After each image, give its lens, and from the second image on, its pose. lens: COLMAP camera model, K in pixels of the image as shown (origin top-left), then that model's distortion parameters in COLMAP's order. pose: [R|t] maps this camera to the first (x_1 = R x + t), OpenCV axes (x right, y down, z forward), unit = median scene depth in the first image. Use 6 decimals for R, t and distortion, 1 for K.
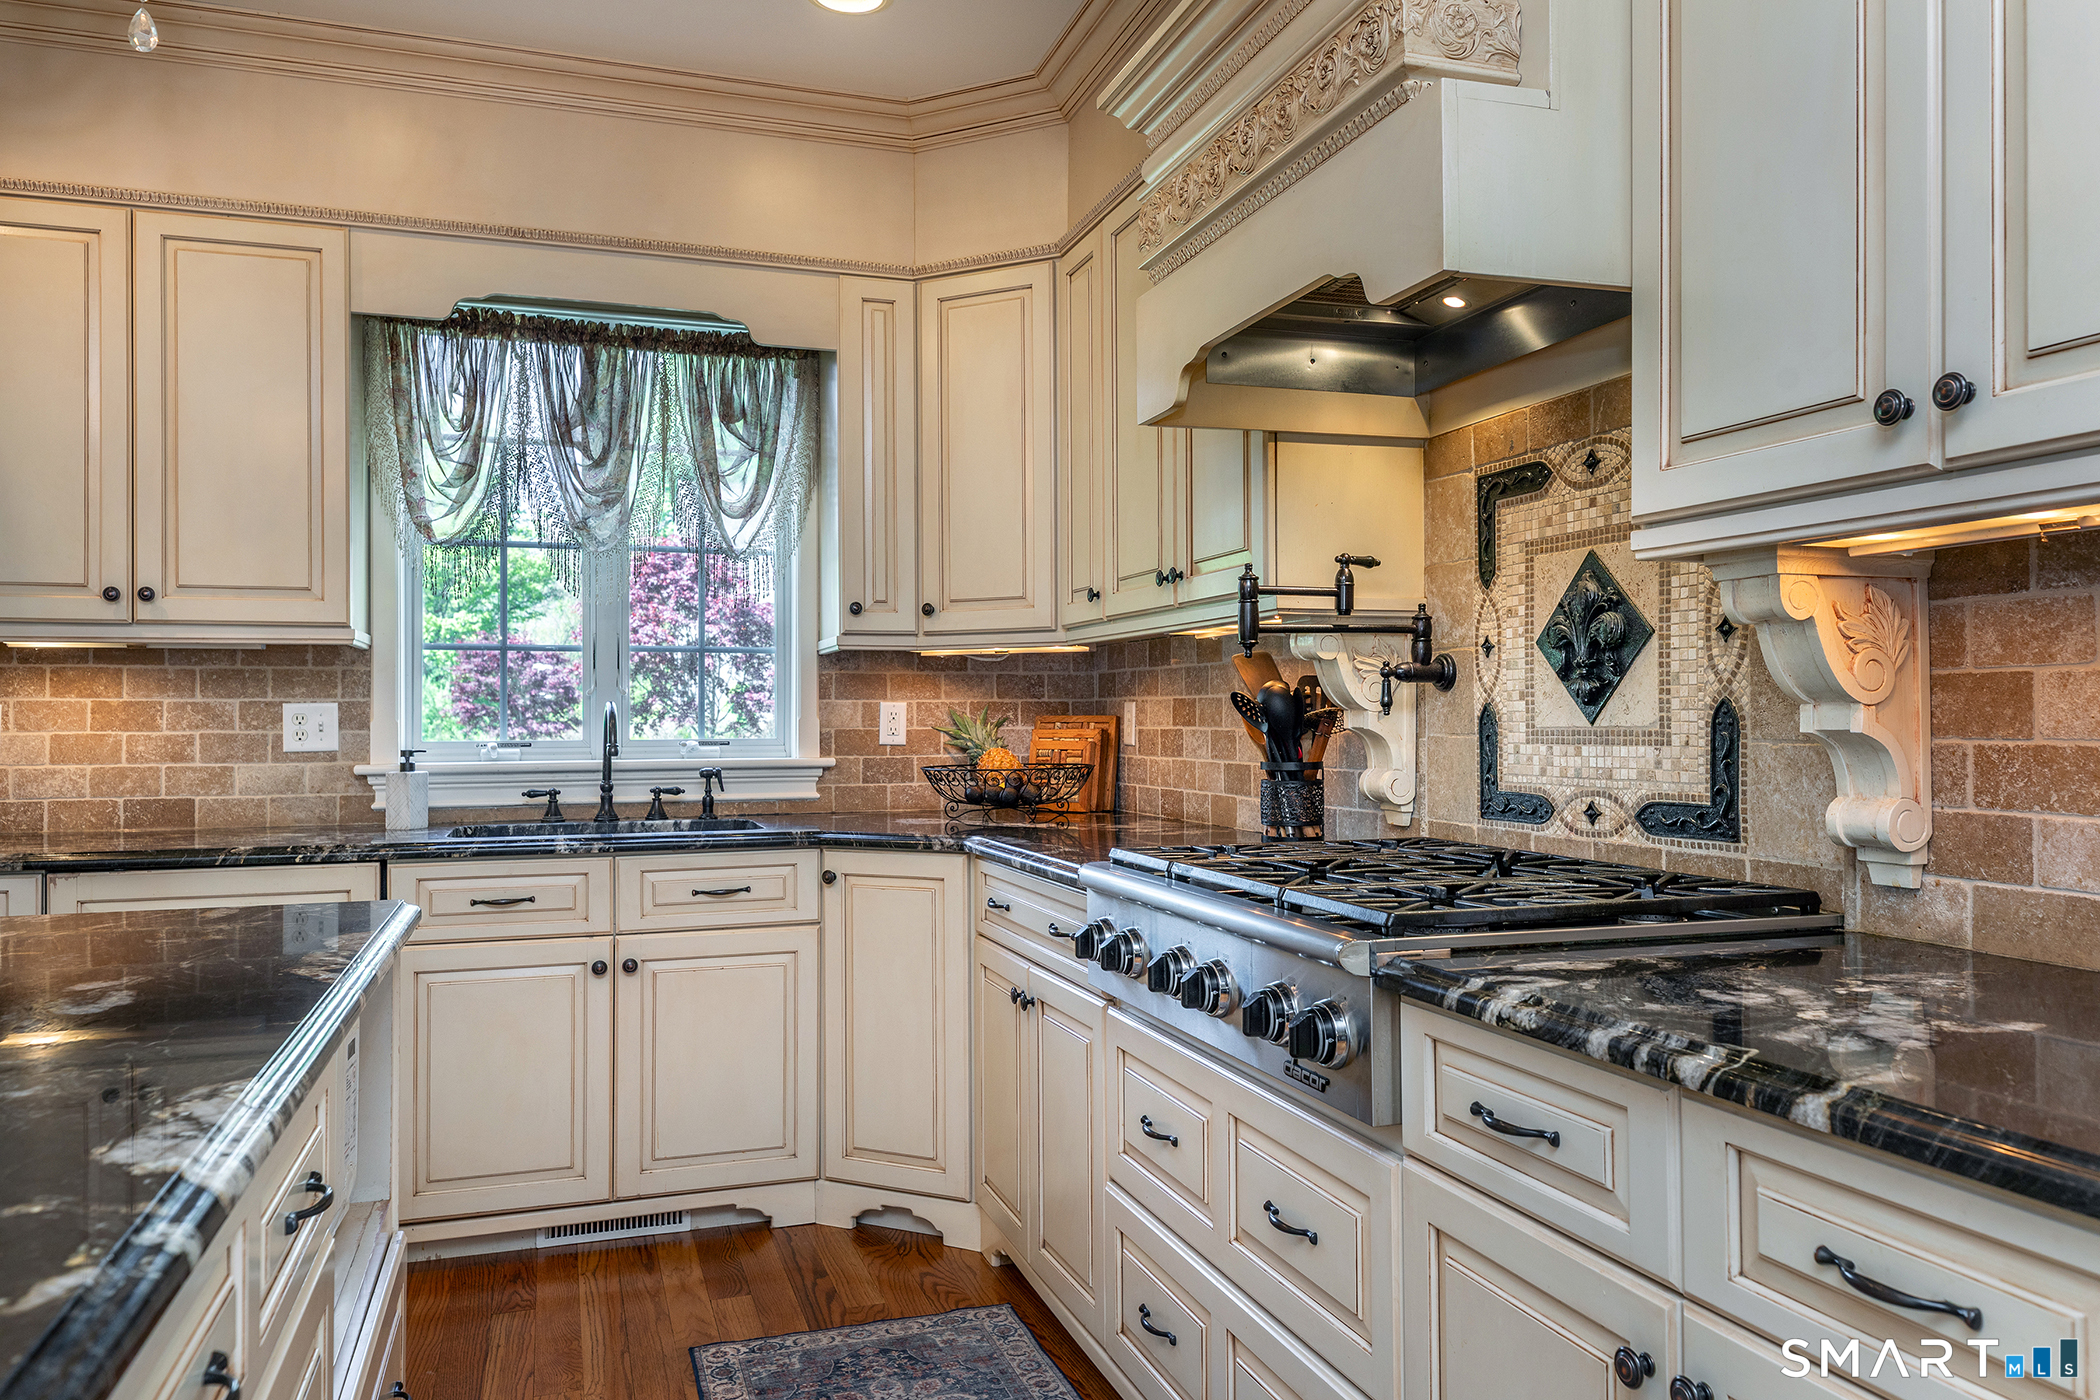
lens RADIAL K [[1466.0, 0, 1055.2], [0, 1466.0, 707.6], [0, 0, 1]] dist [0.039524, -0.004151]
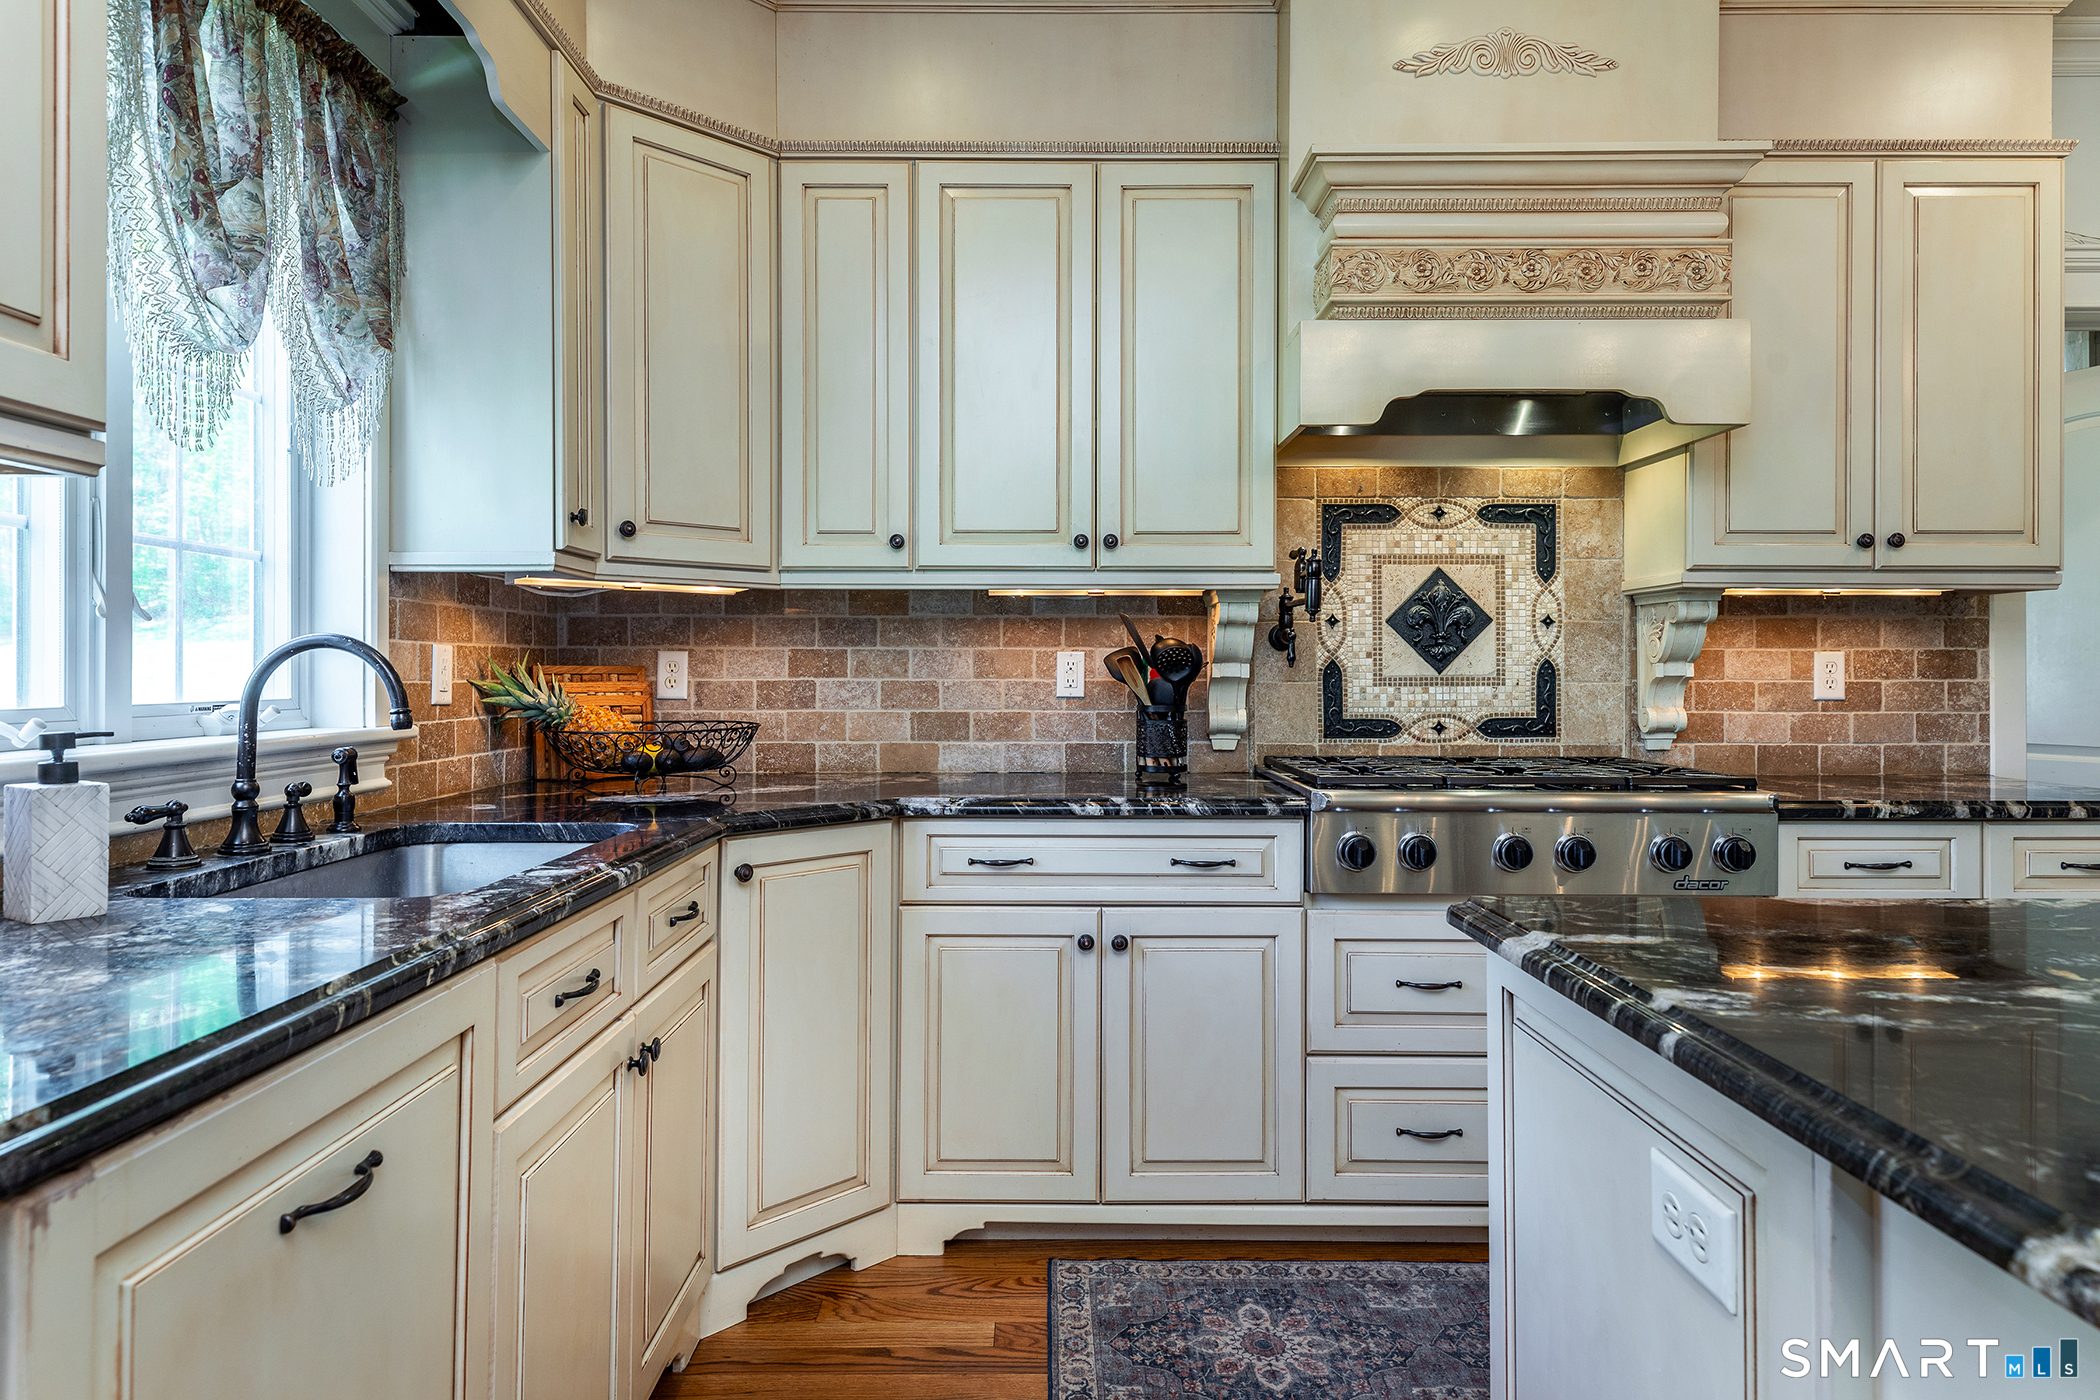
lens RADIAL K [[1248.3, 0, 1040.5], [0, 1248.3, 667.1], [0, 0, 1]] dist [0.023803, -0.008695]
pose [[0.329381, 0.007801, 0.944165, -0.760903], [-0.007817, 0.999954, -0.005535, 0.010622], [-0.944165, -0.005557, 0.329427, 0.669801]]
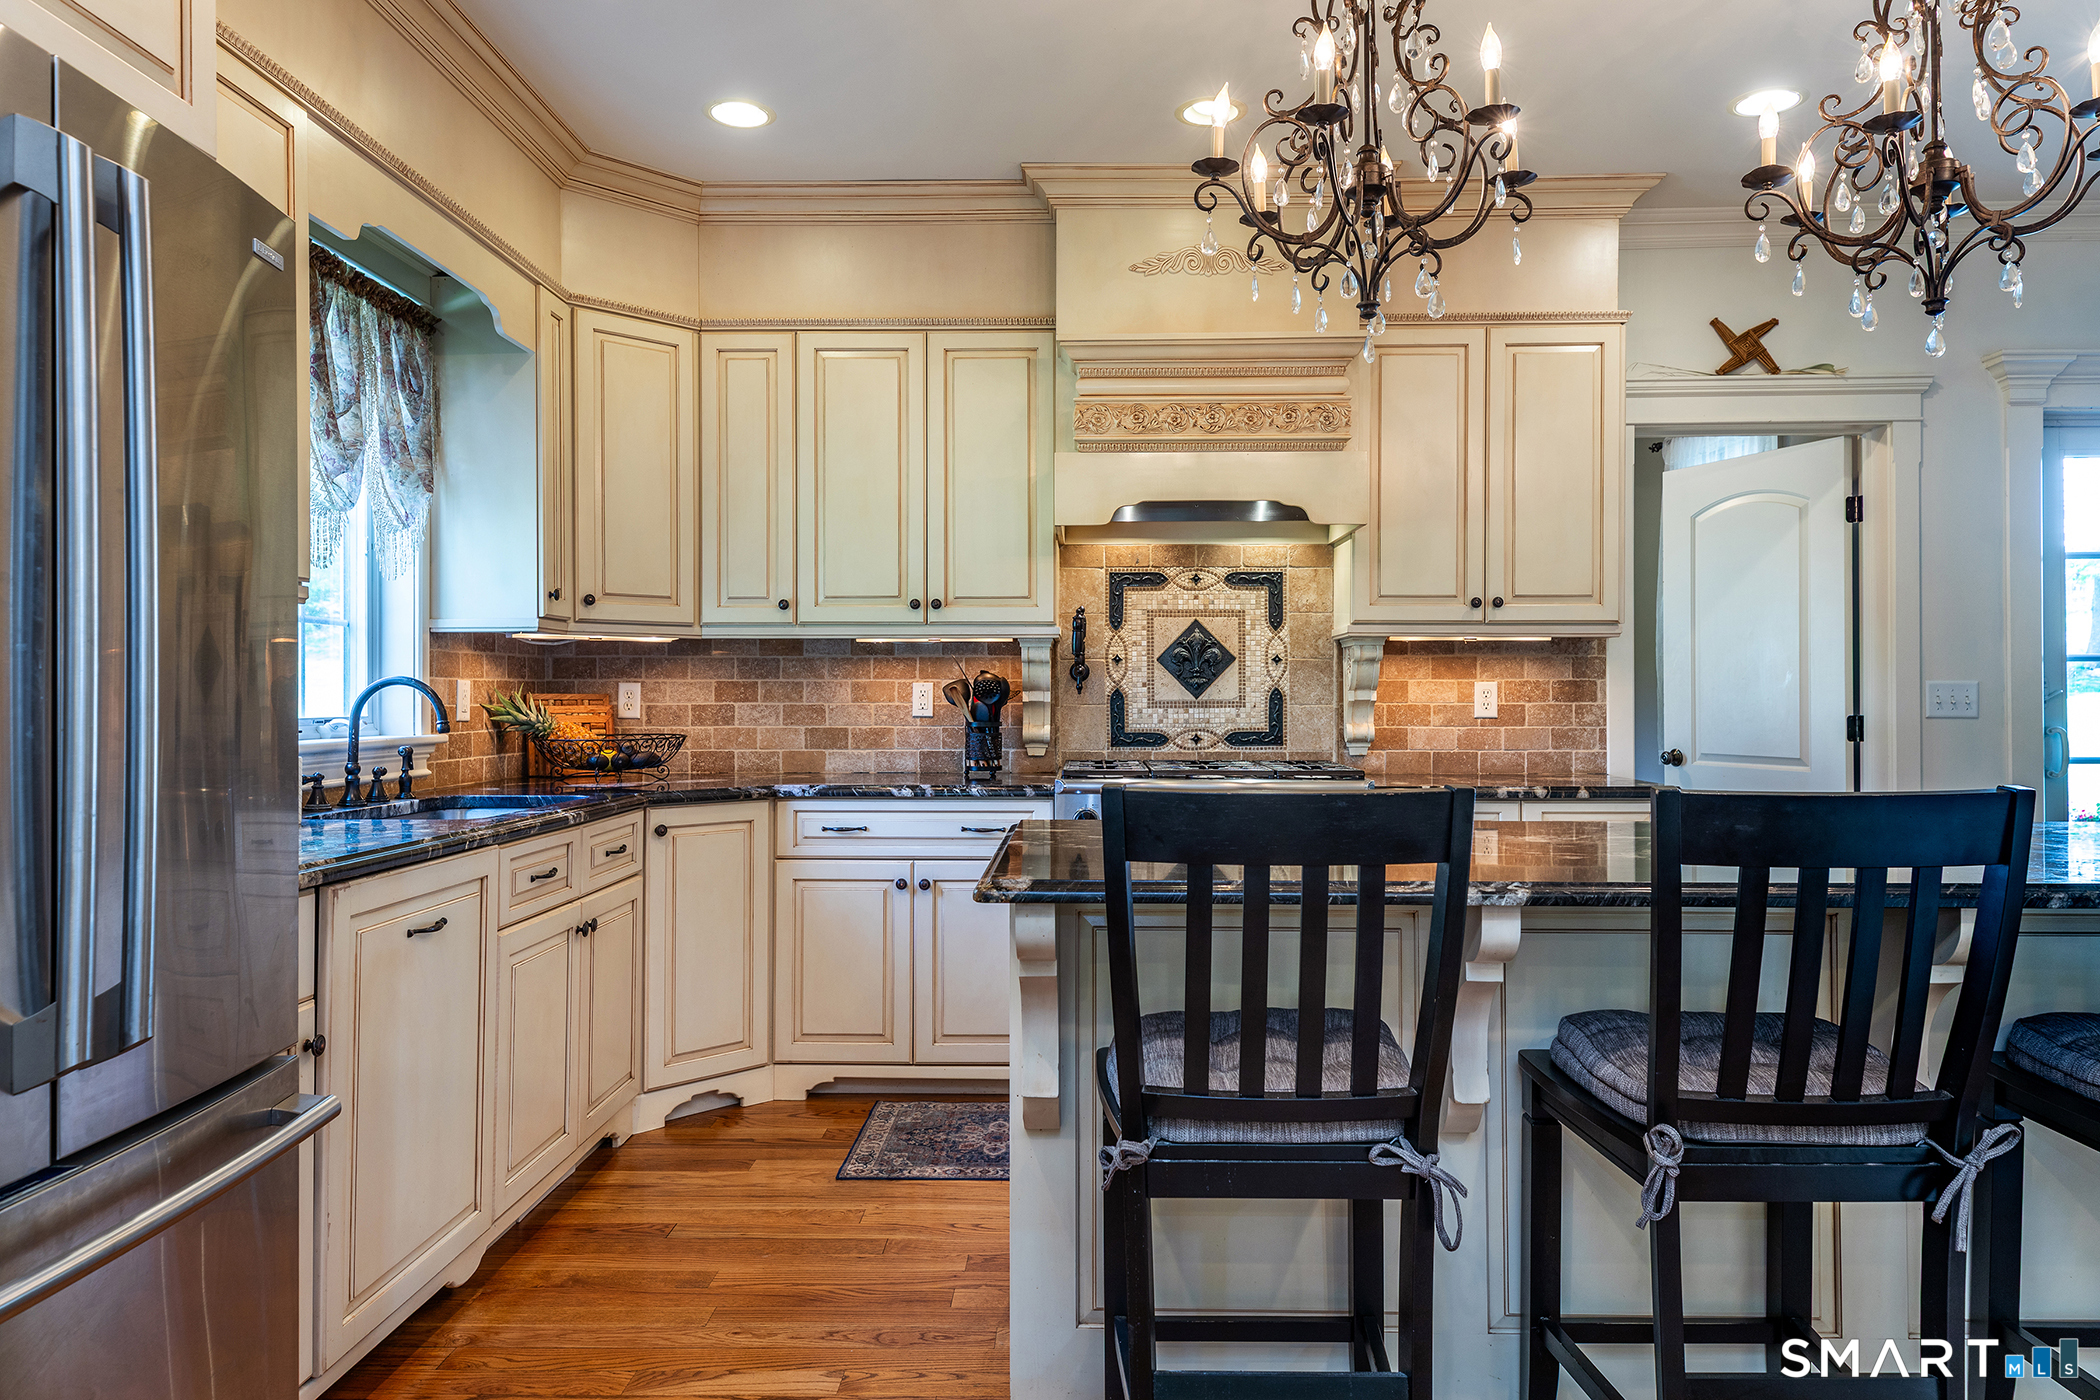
lens RADIAL K [[1340.1, 0, 1042.0], [0, 1340.1, 689.7], [0, 0, 1]] dist [0.027711, -0.009050]
pose [[0.356990, 0.008346, 0.934071, -1.102096], [-0.006275, 0.999959, -0.006537, 0.008779], [-0.934087, -0.003528, 0.357028, 0.350463]]
